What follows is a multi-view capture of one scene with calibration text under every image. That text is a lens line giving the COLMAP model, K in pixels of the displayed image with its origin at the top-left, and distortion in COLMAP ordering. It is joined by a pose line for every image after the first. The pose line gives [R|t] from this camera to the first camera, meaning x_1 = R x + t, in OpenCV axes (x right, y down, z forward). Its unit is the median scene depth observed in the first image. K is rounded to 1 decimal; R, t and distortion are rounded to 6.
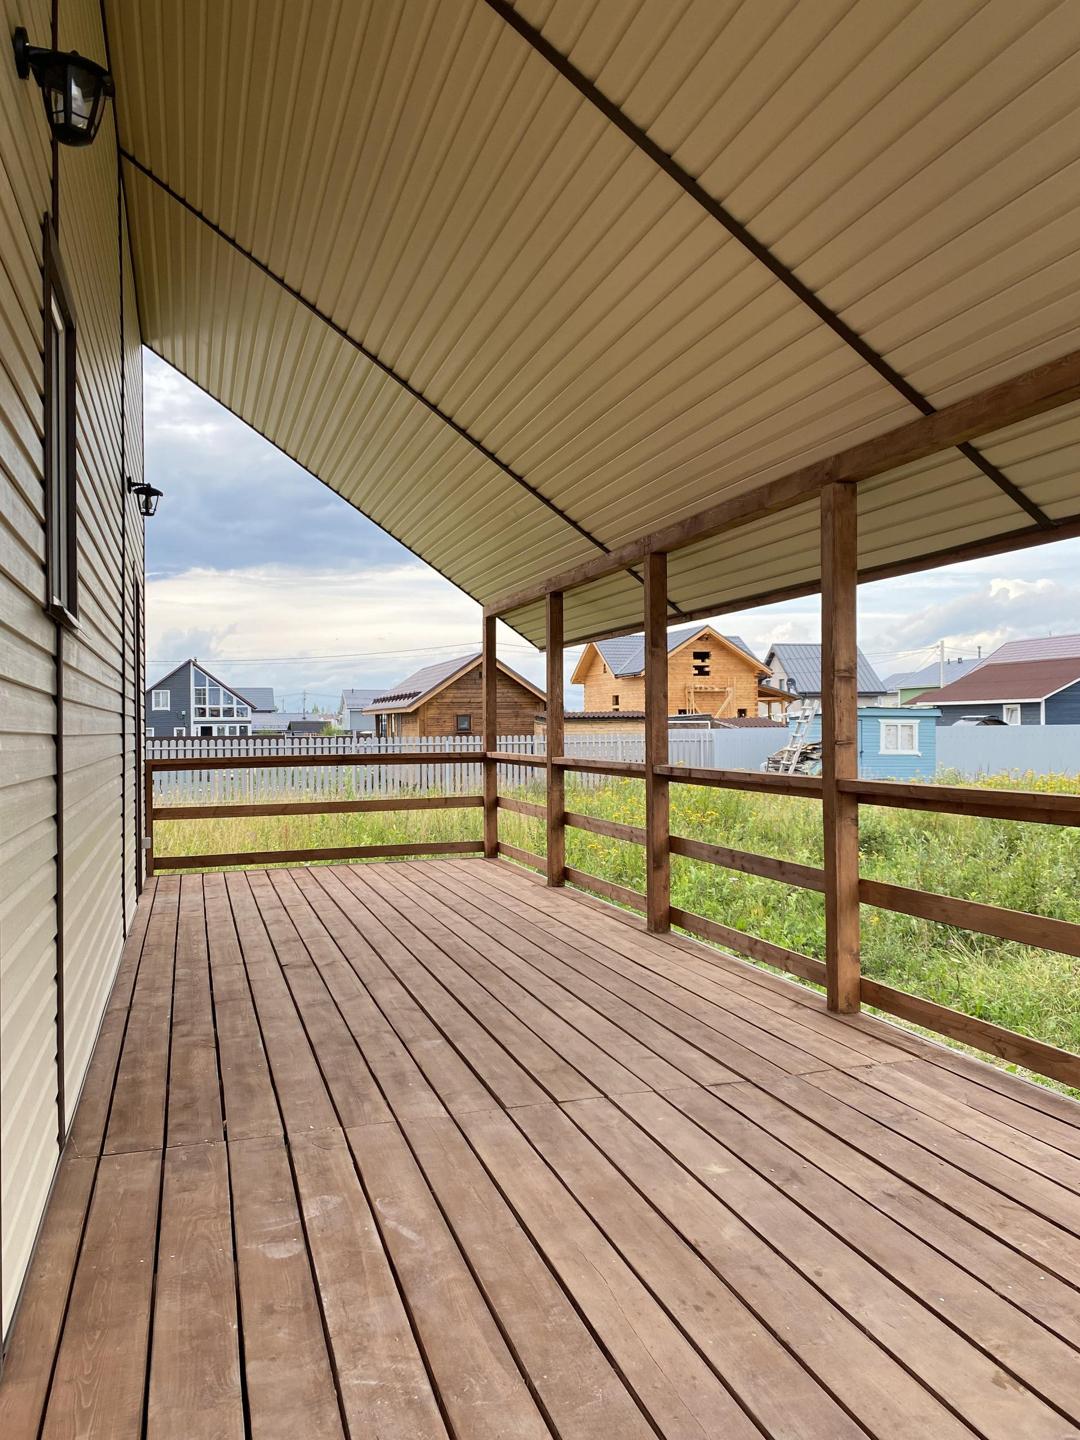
lens RADIAL K [[1094.6, 0, 544.4], [0, 1094.6, 717.7], [0, 0, 1]] dist [0.040902, 0.000075]
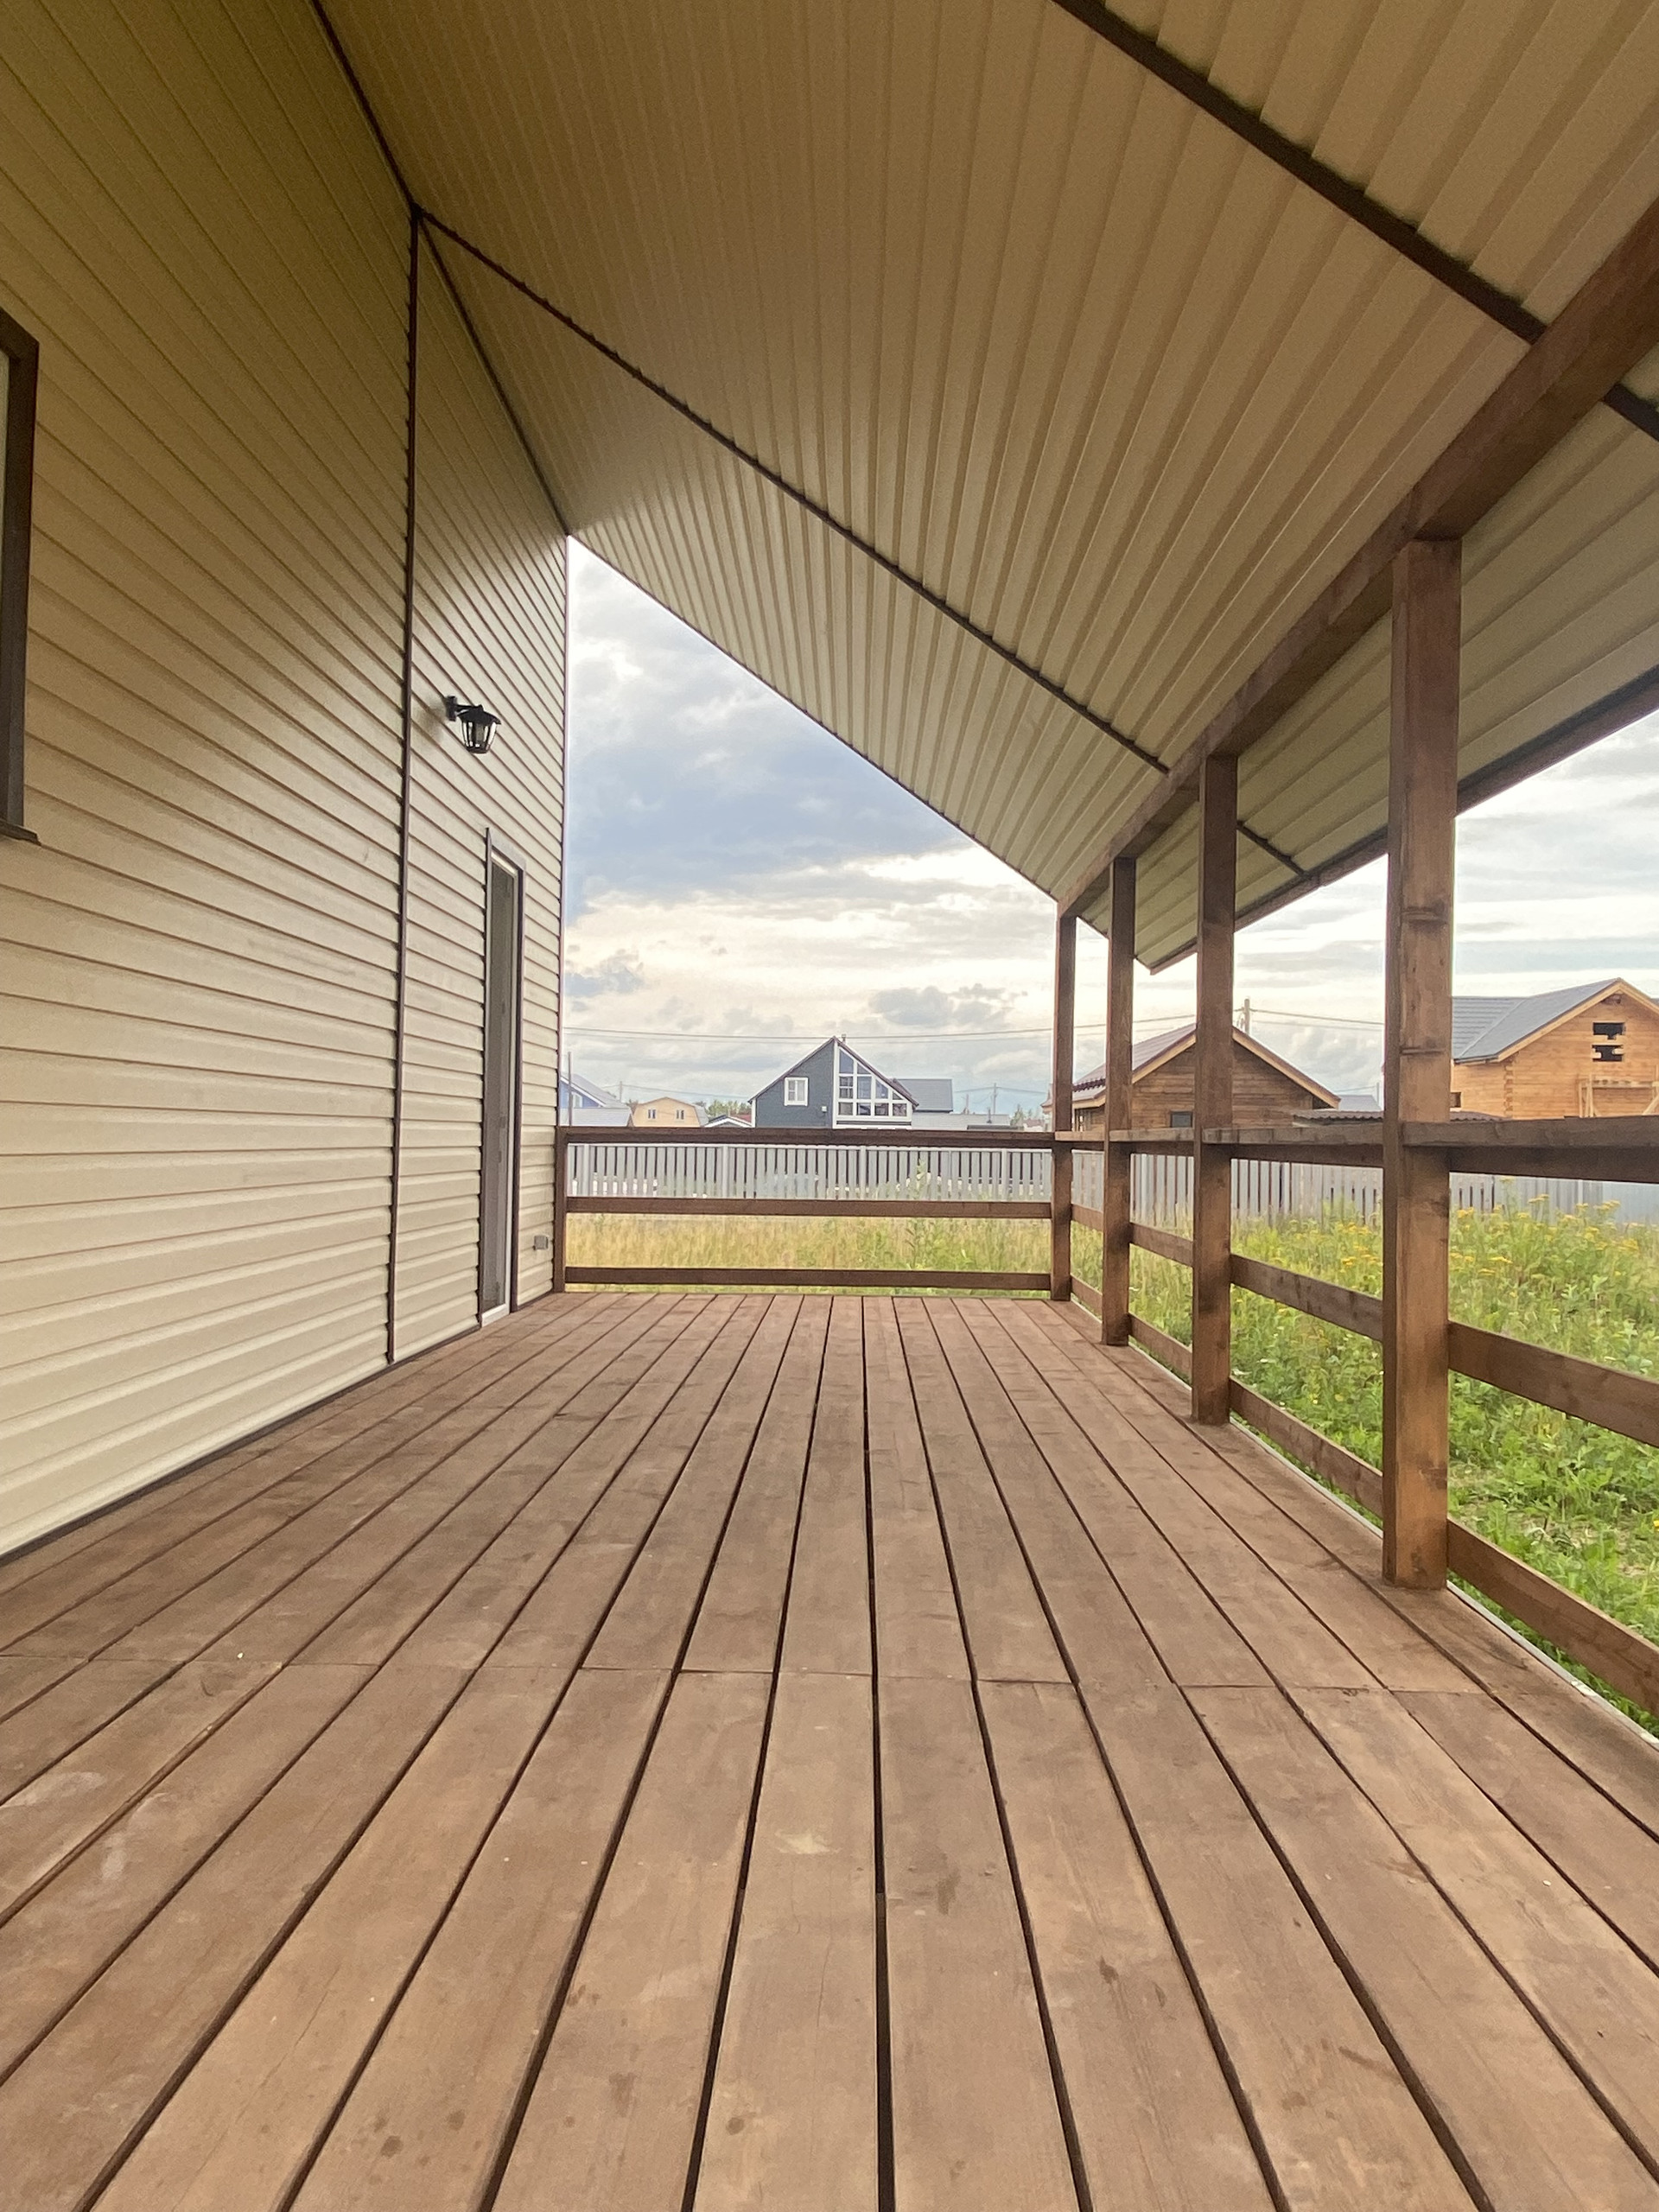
lens RADIAL K [[1562.3, 0, 820.9], [0, 1562.3, 1111.2], [0, 0, 1]] dist [0.017322, -0.024310]
pose [[0.938263, 0.019932, -0.345349, 0.130377], [-0.024857, 0.999643, -0.009839, 0.031777], [0.345029, 0.017816, 0.938423, 0.113672]]
